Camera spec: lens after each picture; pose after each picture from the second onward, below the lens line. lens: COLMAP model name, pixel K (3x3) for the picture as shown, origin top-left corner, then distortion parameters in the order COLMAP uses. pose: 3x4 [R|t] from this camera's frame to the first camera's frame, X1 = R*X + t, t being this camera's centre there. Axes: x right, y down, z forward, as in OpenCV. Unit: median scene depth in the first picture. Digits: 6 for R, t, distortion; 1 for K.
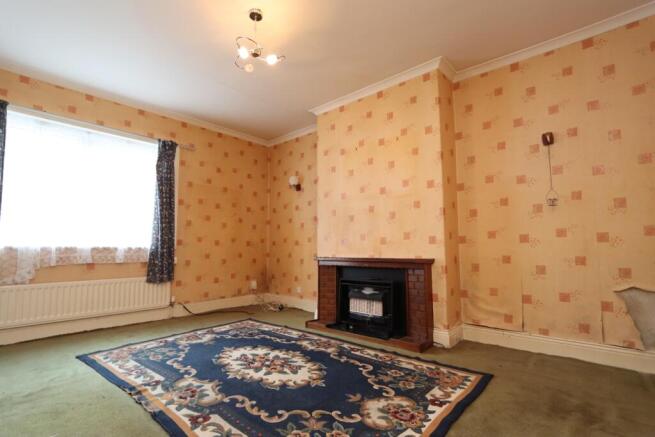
lens RADIAL K [[314.0, 0, 324.9], [0, 314.0, 220.7], [0, 0, 1]] dist [-0.017711, -0.000529]
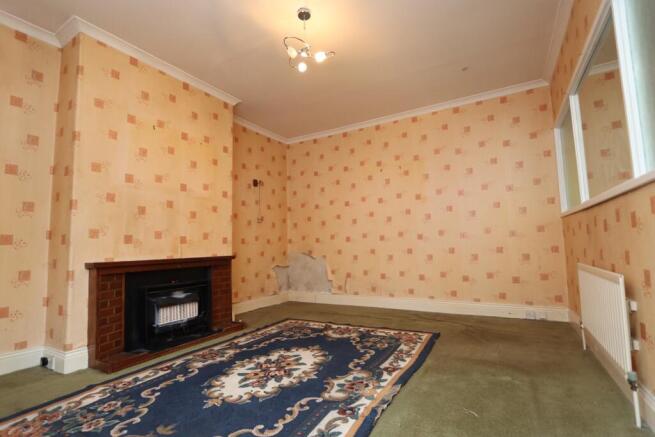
lens RADIAL K [[314.0, 0, 325.4], [0, 314.0, 217.8], [0, 0, 1]] dist [-0.017711, -0.000529]
pose [[-0.193498, 0.092620, 0.976719, -1.053502], [-0.068037, 0.991871, -0.107535, 0.088540], [-0.978739, -0.087261, -0.185624, 0.959161]]
